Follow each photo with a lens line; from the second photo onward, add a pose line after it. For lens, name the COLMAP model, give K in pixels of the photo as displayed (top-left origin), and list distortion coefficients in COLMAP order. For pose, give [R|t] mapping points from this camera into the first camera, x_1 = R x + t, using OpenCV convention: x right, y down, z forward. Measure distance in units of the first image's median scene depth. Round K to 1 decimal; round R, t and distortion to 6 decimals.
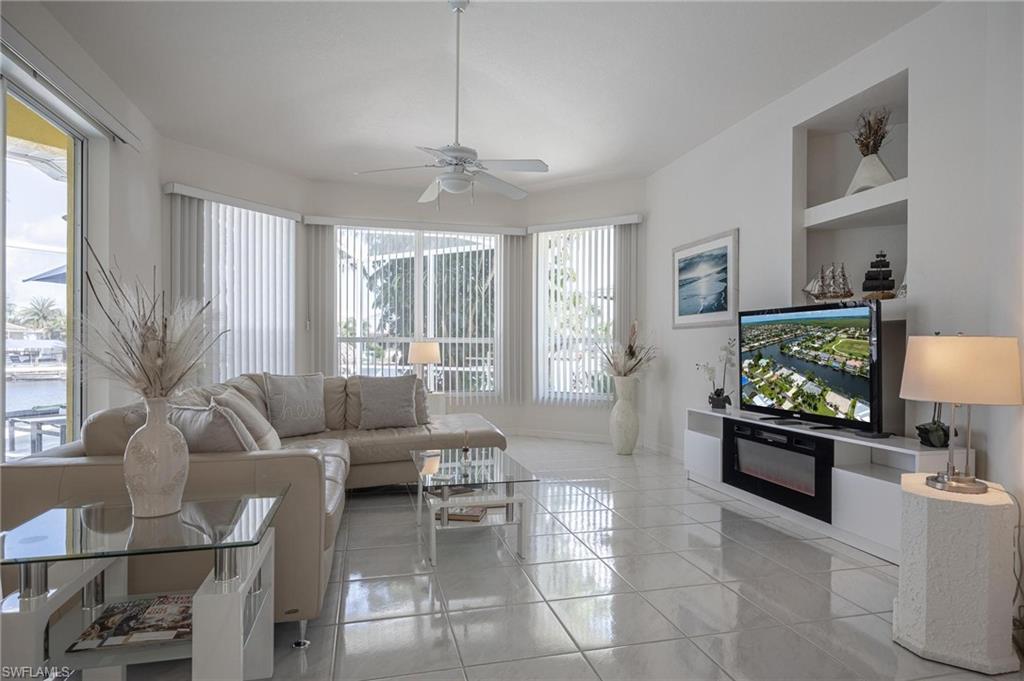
lens RADIAL K [[585.3, 0, 512.0], [0, 585.3, 340.5], [0, 0, 1]] dist [0.028127, 0.000514]
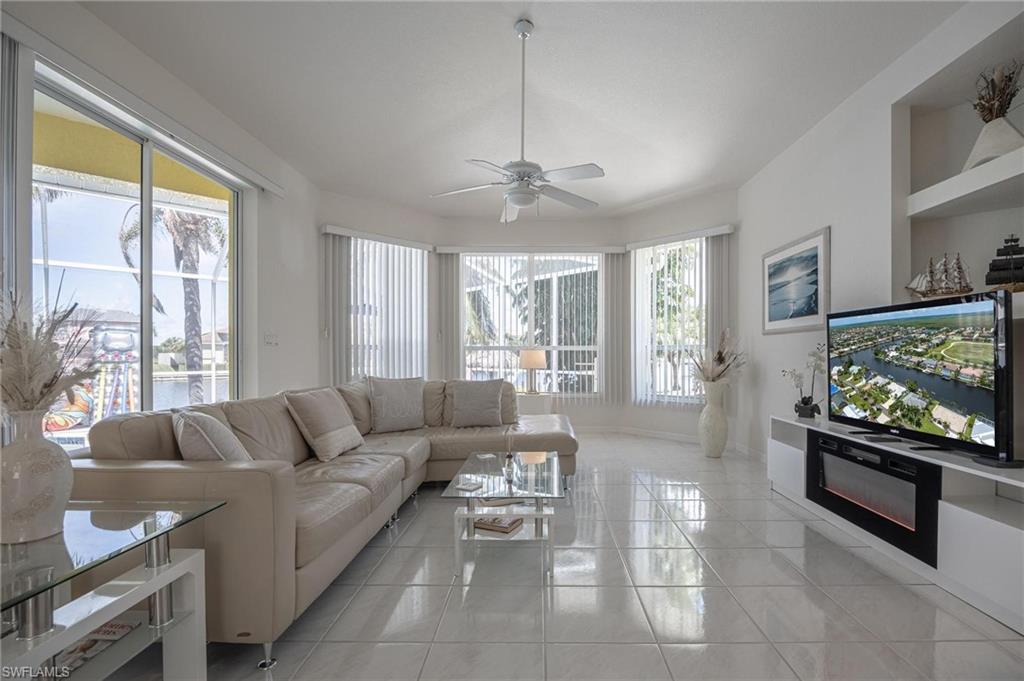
lens RADIAL K [[456.8, 0, 539.2], [0, 456.8, 352.7], [0, 0, 1]] dist [-0.000601, -0.000066]
pose [[0.969472, -0.005192, -0.245148, 0.128483], [0.007163, 0.999949, 0.007149, 0.003179], [0.245098, -0.008686, 0.969459, 0.202476]]
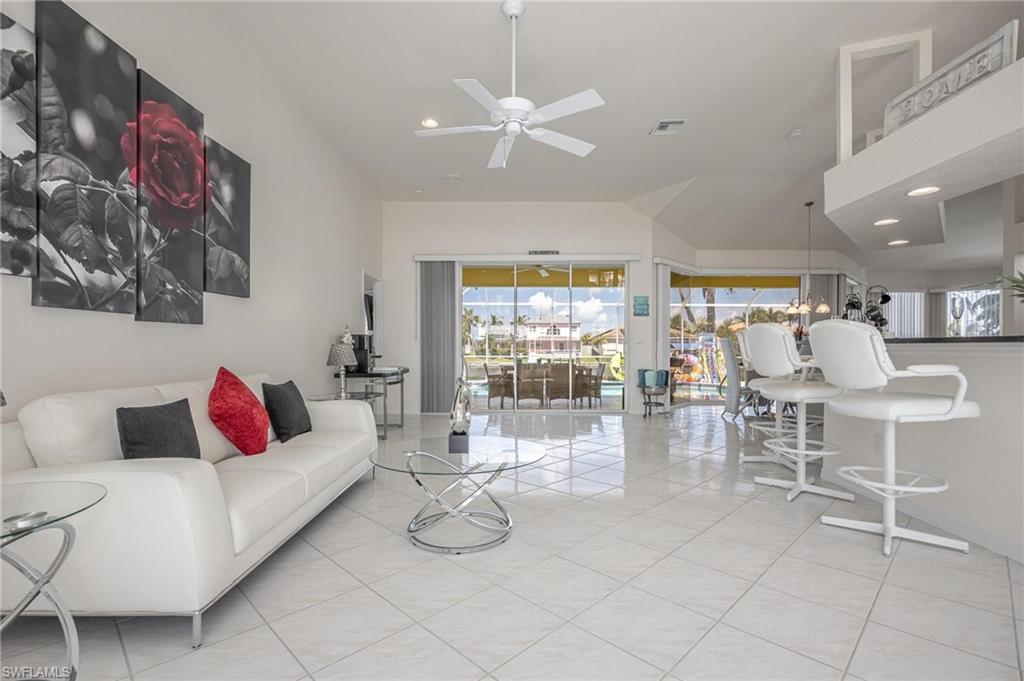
lens RADIAL K [[472.5, 0, 514.9], [0, 472.5, 345.2], [0, 0, 1]] dist [-0.007358, 0.000731]
pose [[0.523941, -0.004383, -0.851743, 0.509742], [0.007930, 0.999969, -0.000267, -0.022317], [0.851718, -0.006614, 0.523959, -1.899701]]
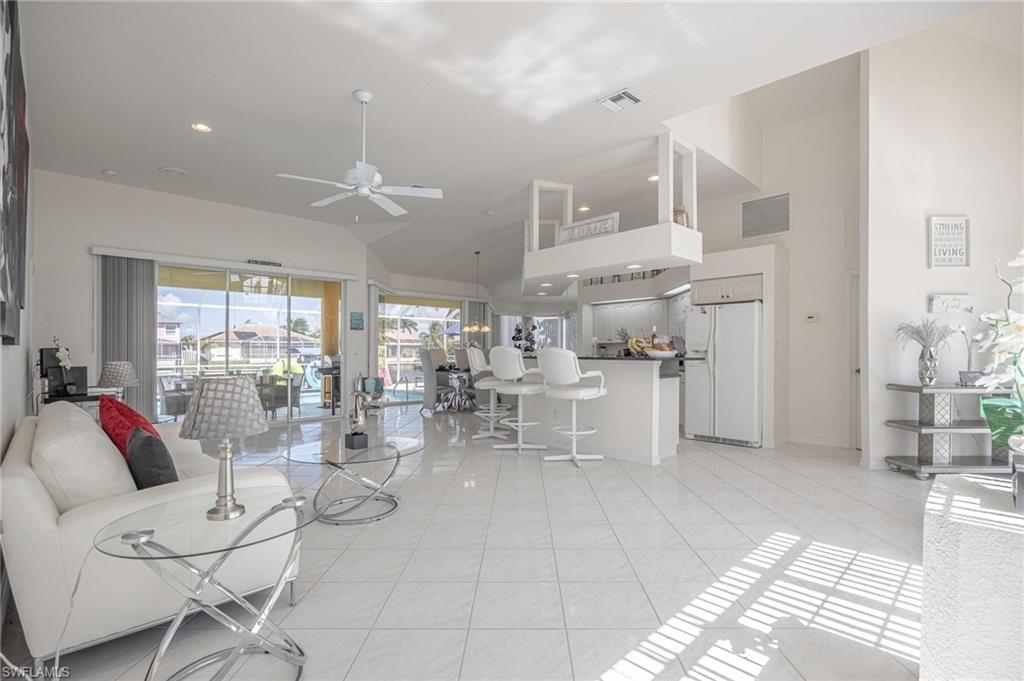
lens RADIAL K [[480.8, 0, 514.3], [0, 480.8, 348.4], [0, 0, 1]] dist [-0.000149, 0.000174]
pose [[0.967609, -0.003910, -0.252422, 0.400237], [0.005094, 0.999979, 0.004035, -0.056584], [0.252401, -0.005190, 0.967609, -2.383889]]
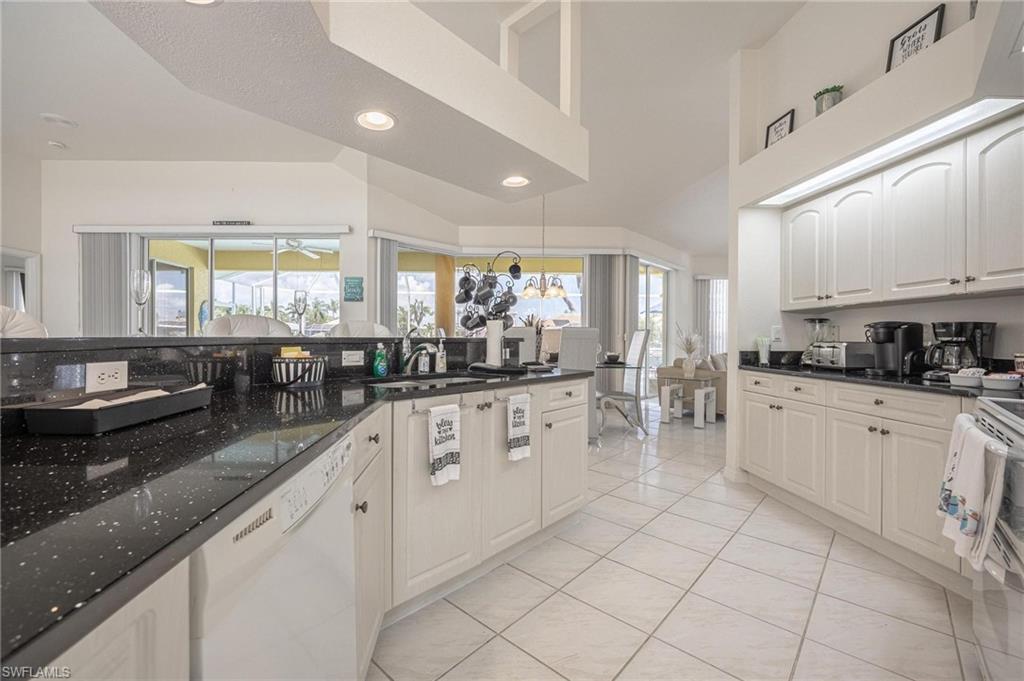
lens RADIAL K [[424.0, 0, 475.1], [0, 424.0, 336.0], [0, 0, 1]] dist [-0.000654, -0.000039]
pose [[0.523534, 0.000909, -0.852004, 0.556197], [0.003192, 0.999990, 0.003029, -0.025229], [0.851999, -0.004306, 0.523526, -0.889964]]
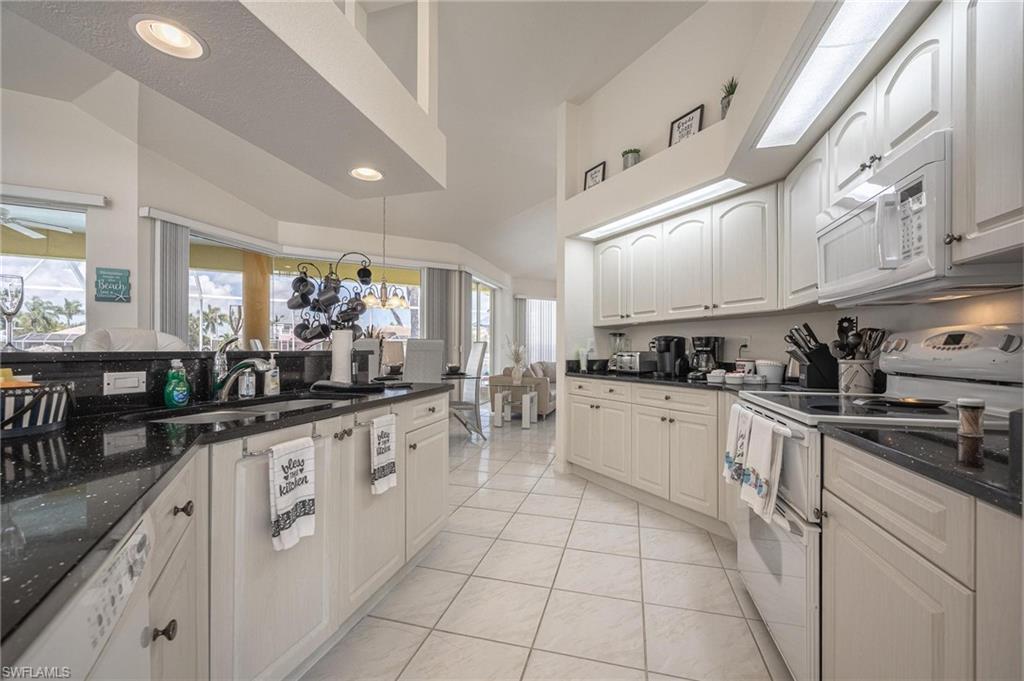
lens RADIAL K [[409.0, 0, 517.9], [0, 409.0, 346.1], [0, 0, 1]] dist [0.000086, 0.000026]
pose [[0.872671, -0.005167, -0.488281, 0.481300], [0.006330, 0.999980, 0.000731, -0.025286], [0.488267, -0.003728, 0.872686, -0.881159]]
